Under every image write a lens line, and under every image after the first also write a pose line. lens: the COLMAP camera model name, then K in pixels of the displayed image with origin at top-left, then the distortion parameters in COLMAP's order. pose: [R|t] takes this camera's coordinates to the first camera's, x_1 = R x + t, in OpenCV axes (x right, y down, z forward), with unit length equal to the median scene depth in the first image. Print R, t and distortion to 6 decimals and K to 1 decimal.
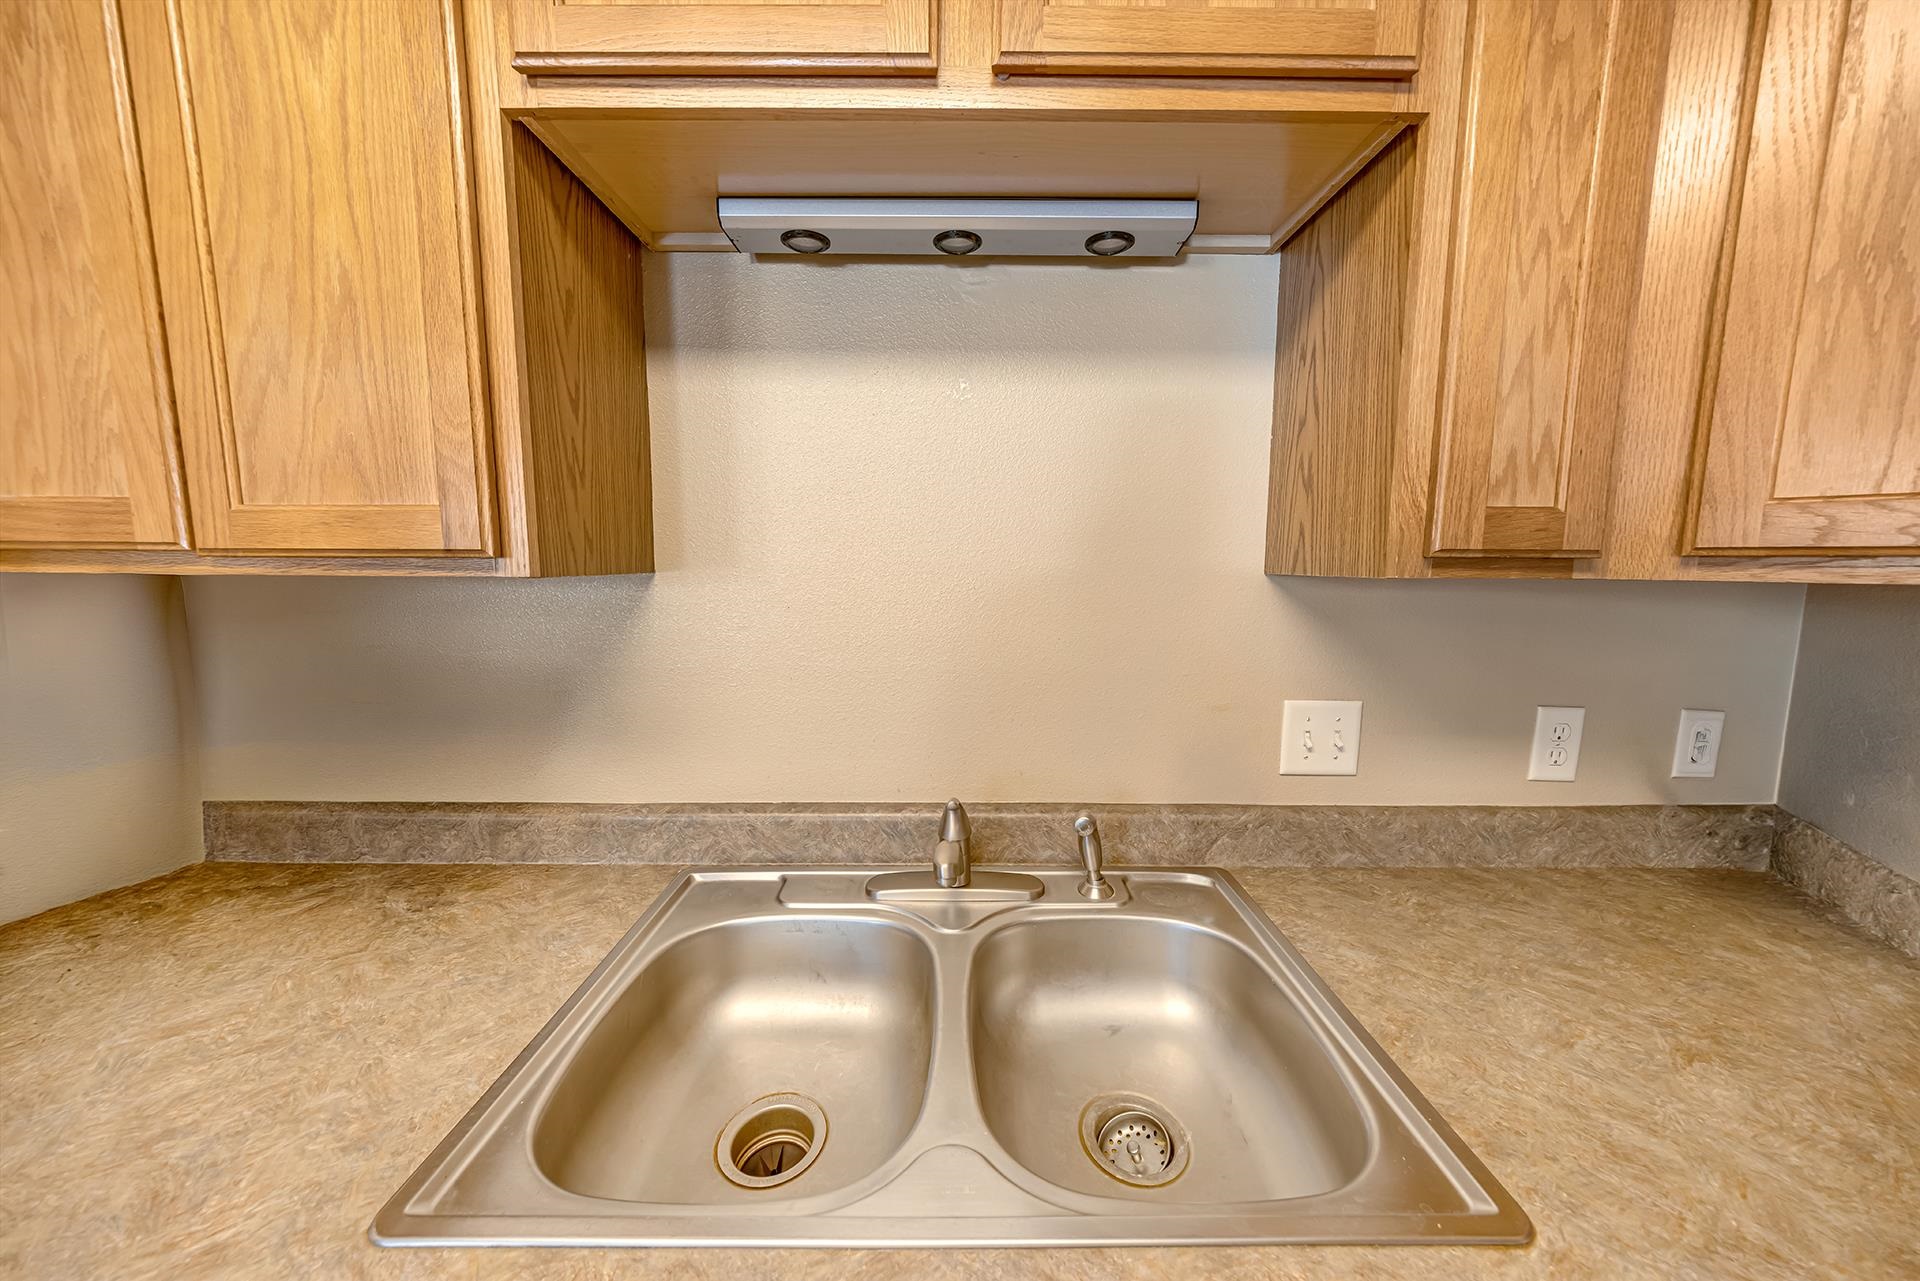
lens RADIAL K [[657.5, 0, 953.8], [0, 657.5, 633.5], [0, 0, 1]] dist [-0.001507, 0.000216]
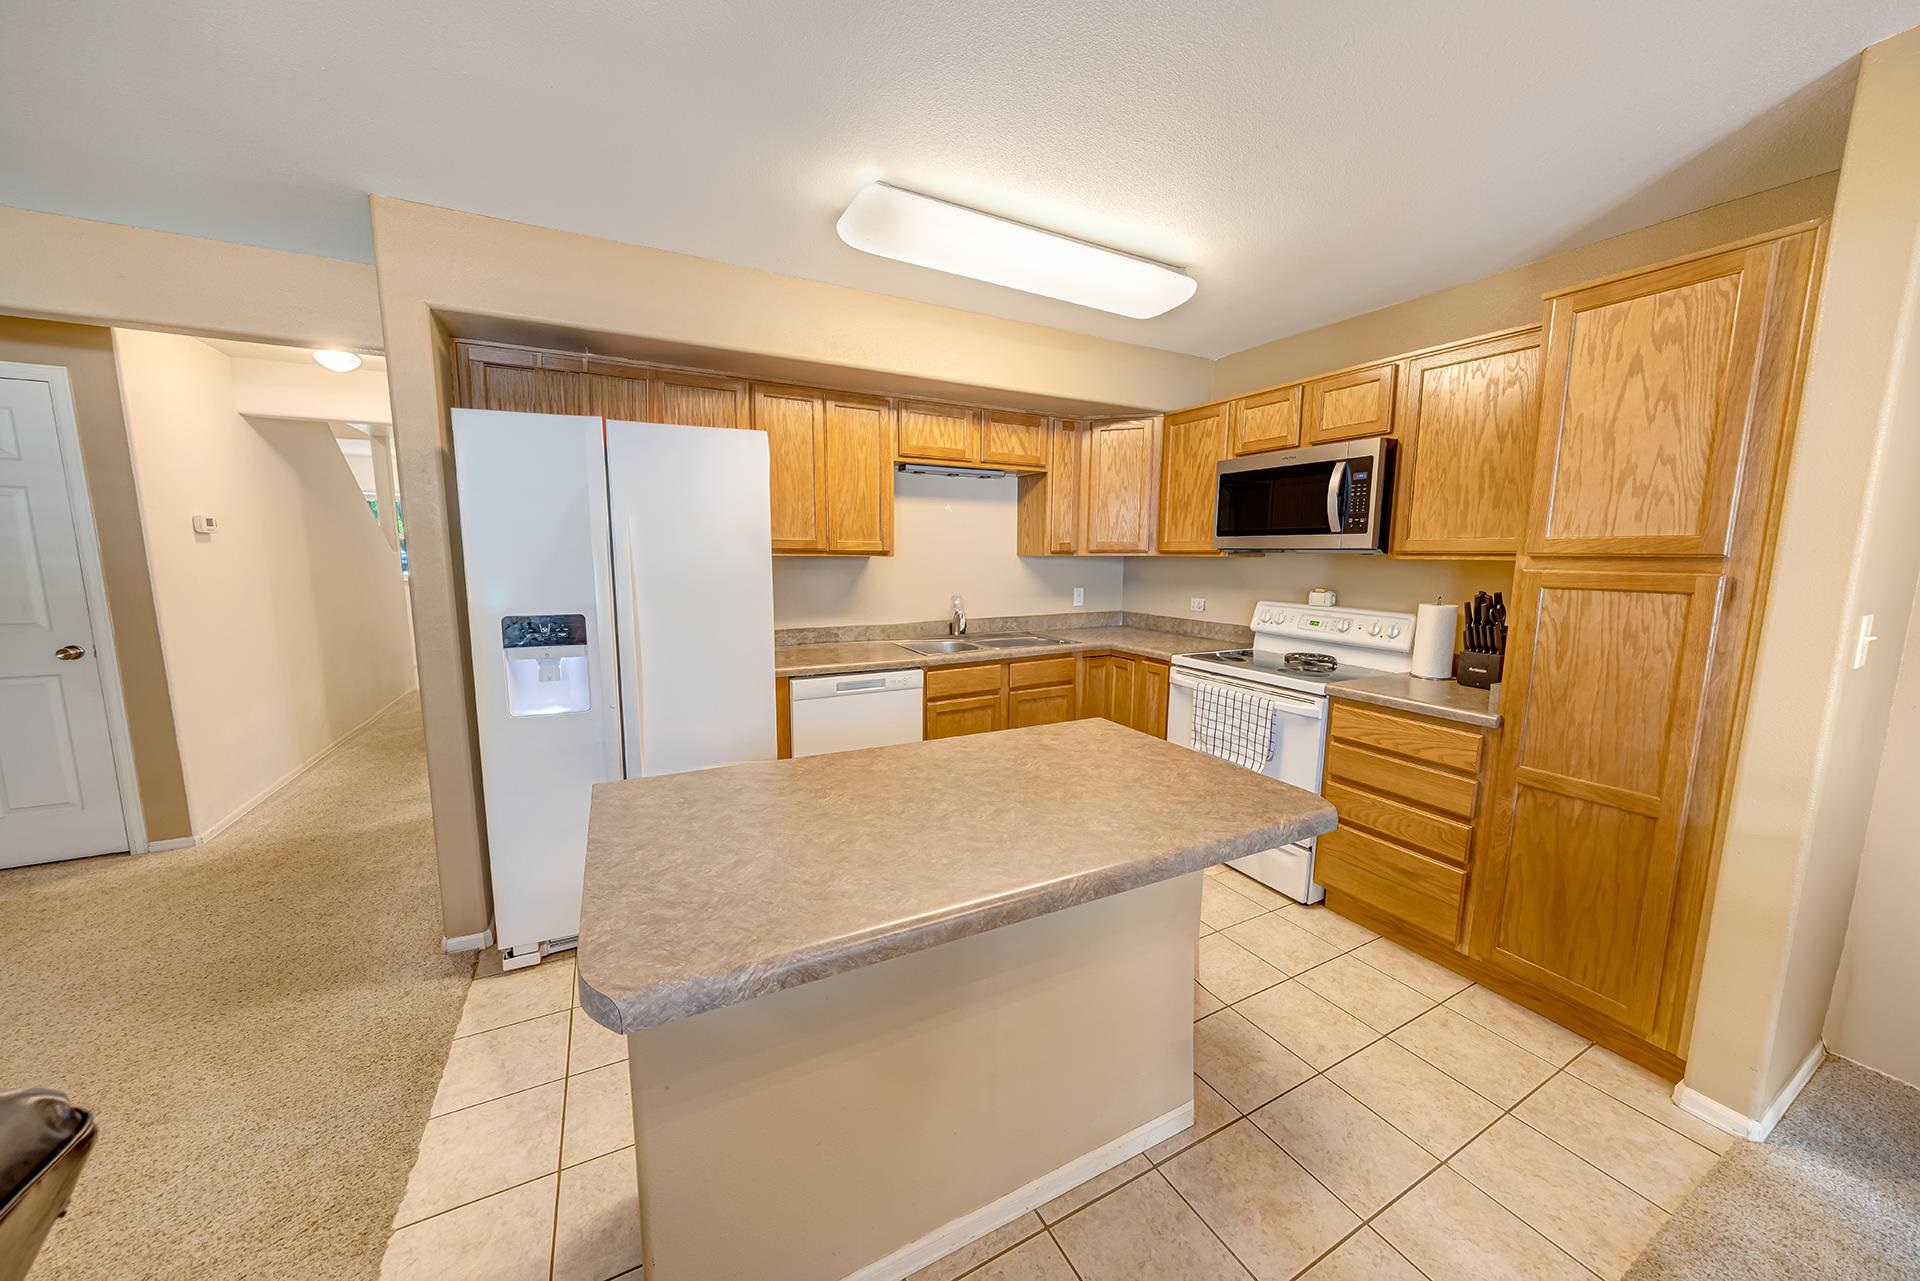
lens RADIAL K [[657.5, 0, 959.4], [0, 657.5, 639.4], [0, 0, 1]] dist [-0.001507, 0.000216]
pose [[0.880421, -0.065842, 0.469599, -2.575360], [0.057005, 0.997827, 0.033029, 0.389711], [-0.470753, -0.002310, 0.882262, -3.476467]]
